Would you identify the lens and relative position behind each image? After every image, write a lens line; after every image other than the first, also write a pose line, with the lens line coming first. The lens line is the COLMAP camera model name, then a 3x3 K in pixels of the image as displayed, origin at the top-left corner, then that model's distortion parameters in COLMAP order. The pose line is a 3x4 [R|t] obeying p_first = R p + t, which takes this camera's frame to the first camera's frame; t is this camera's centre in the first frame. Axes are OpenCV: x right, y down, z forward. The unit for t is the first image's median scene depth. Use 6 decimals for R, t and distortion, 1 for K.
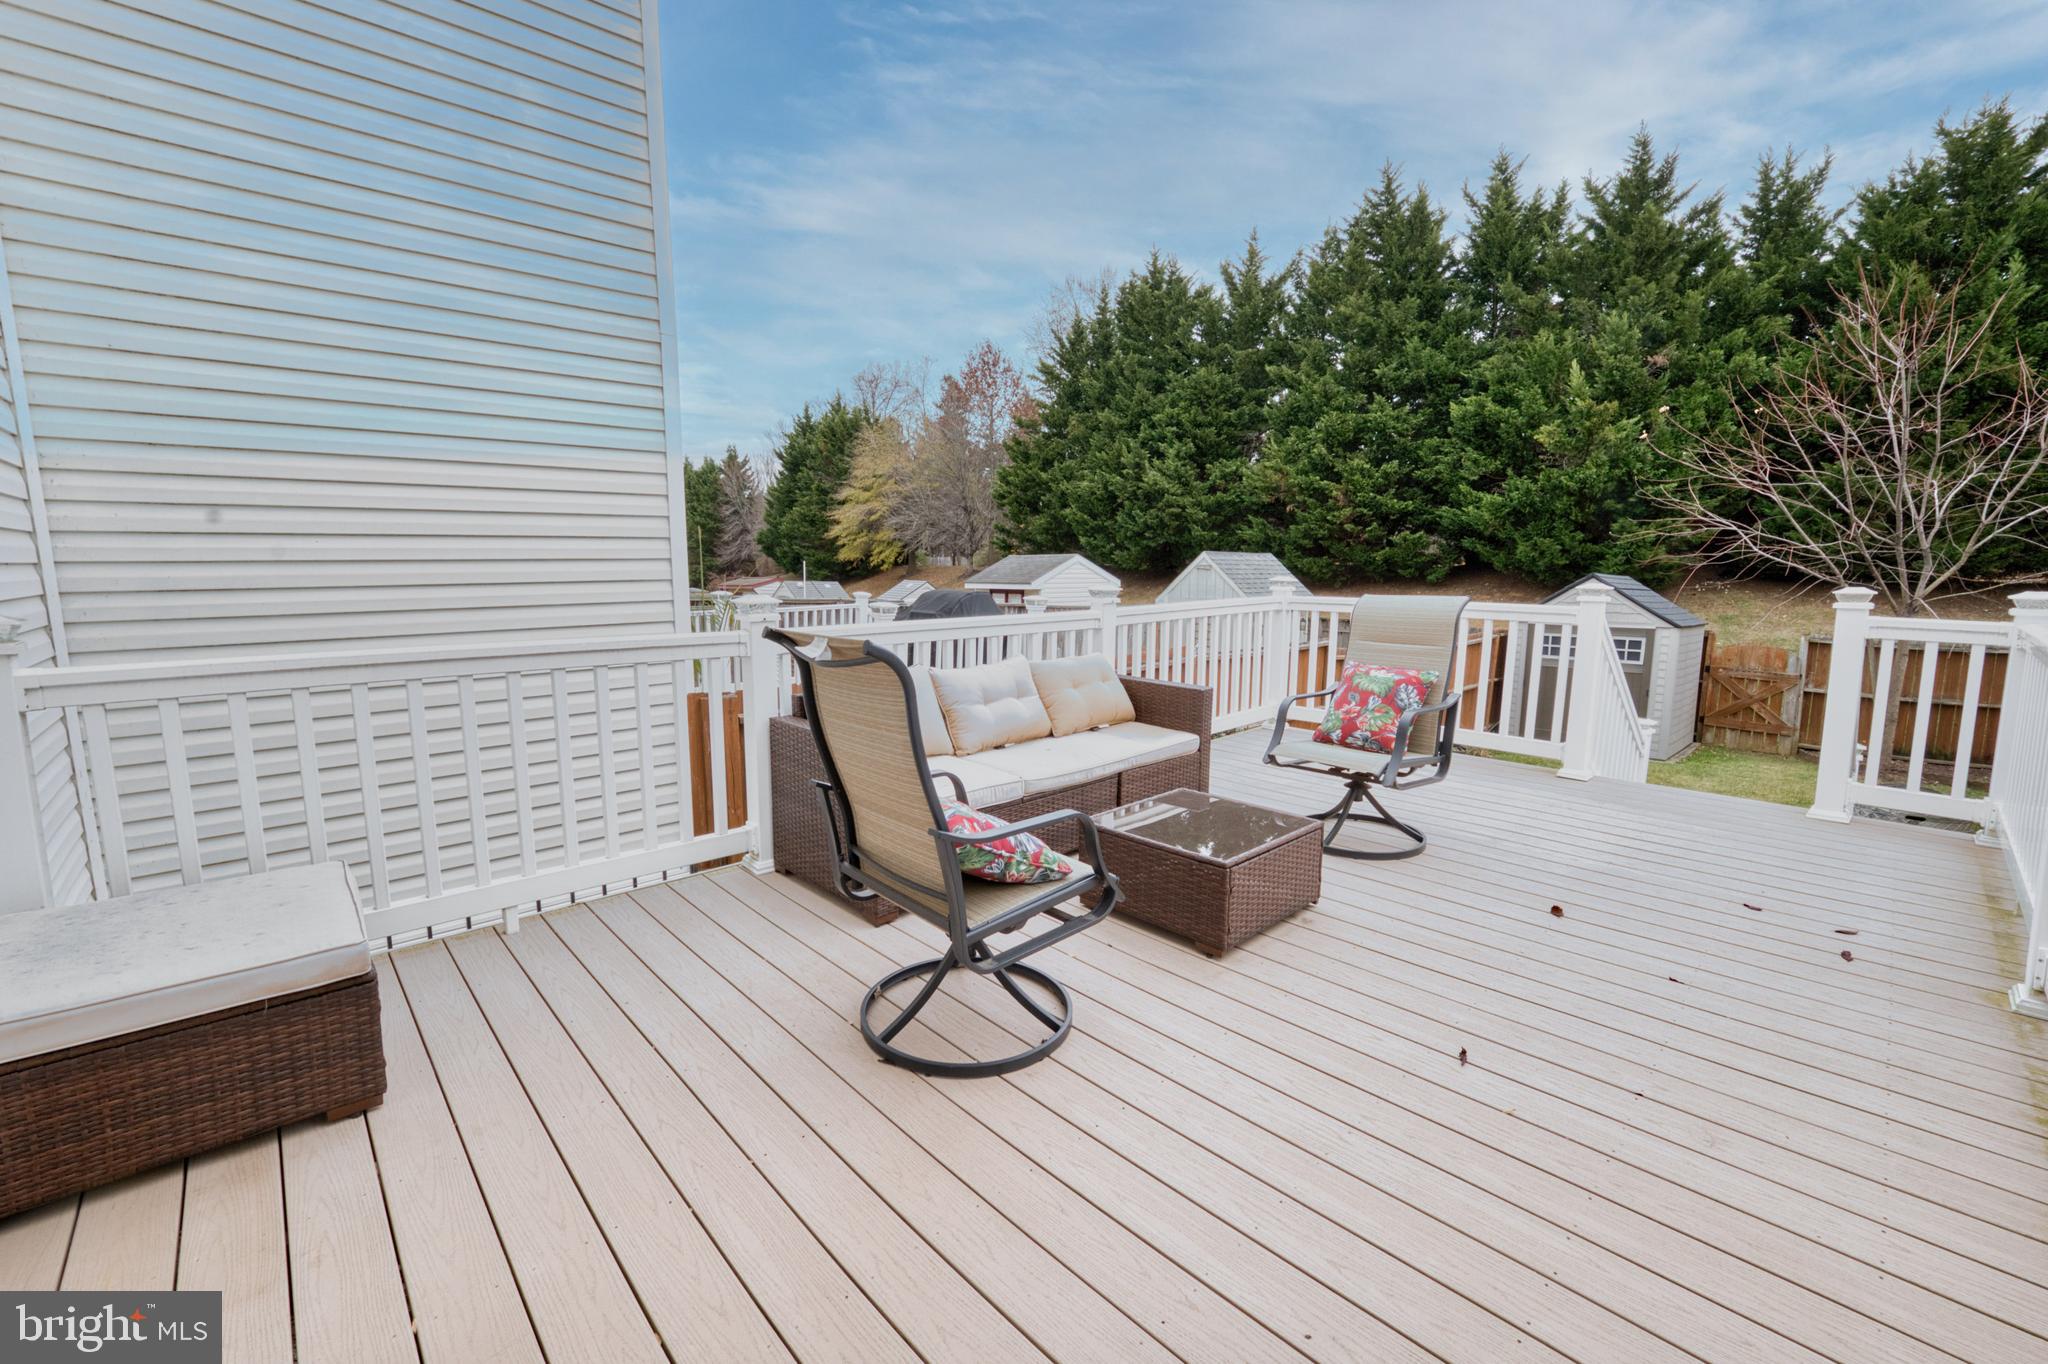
lens RADIAL K [[854.8, 0, 1018.6], [0, 854.8, 673.2], [0, 0, 1]] dist [-0.021964, 0.006929]
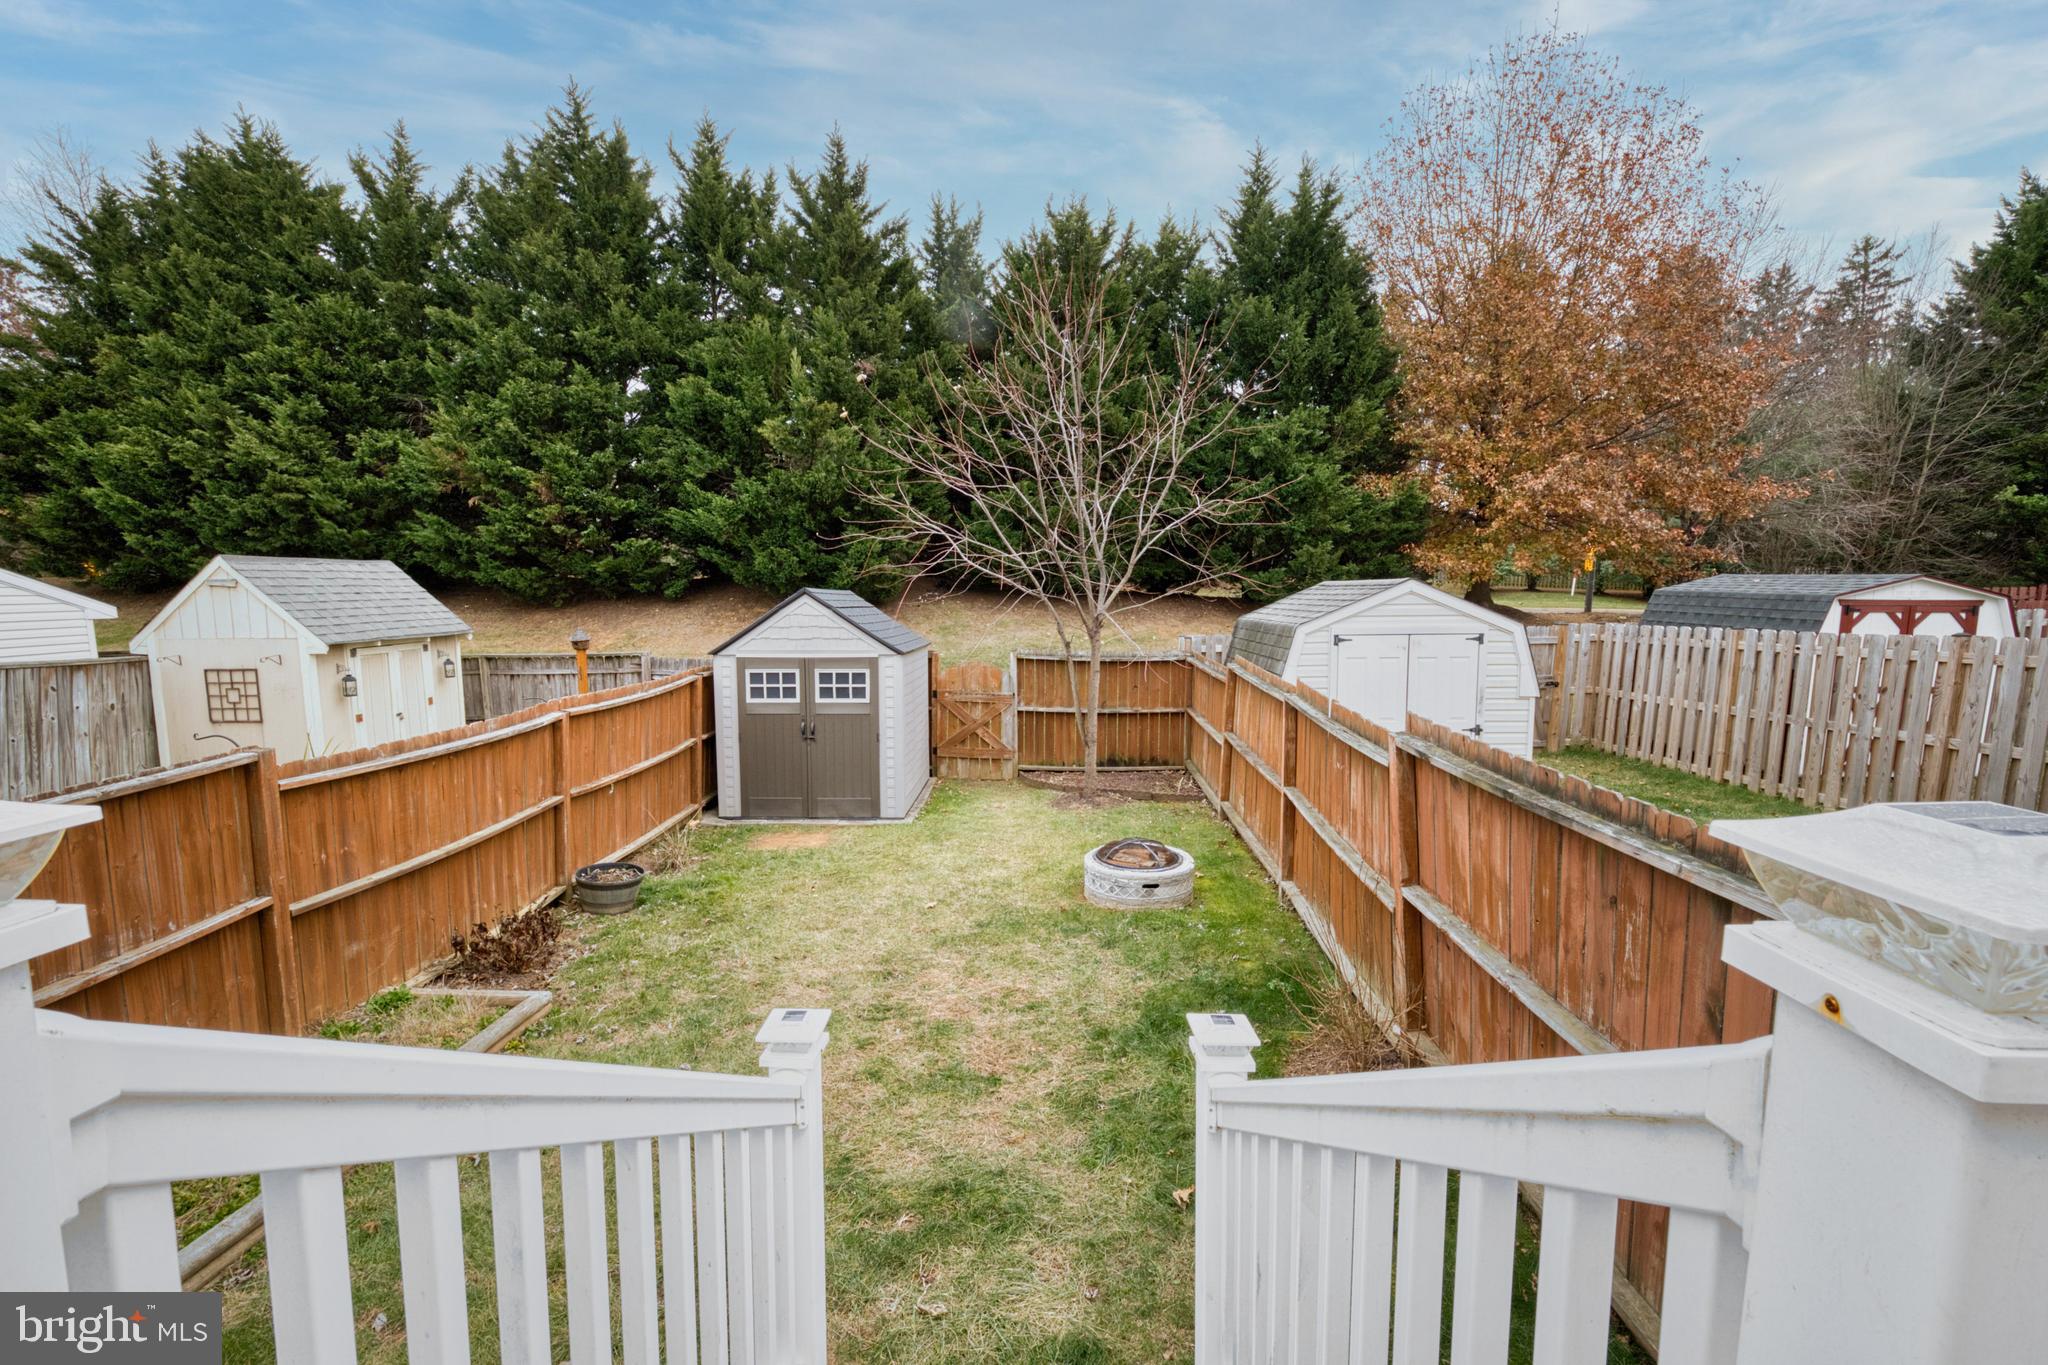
lens RADIAL K [[830.6, 0, 1020.7], [0, 830.6, 683.7], [0, 0, 1]] dist [-0.003013, 0.000269]
pose [[0.705512, -0.089270, 0.703053, 0.140996], [0.088757, 0.995354, 0.037317, -0.021443], [-0.703118, 0.036073, 0.710158, 0.167392]]
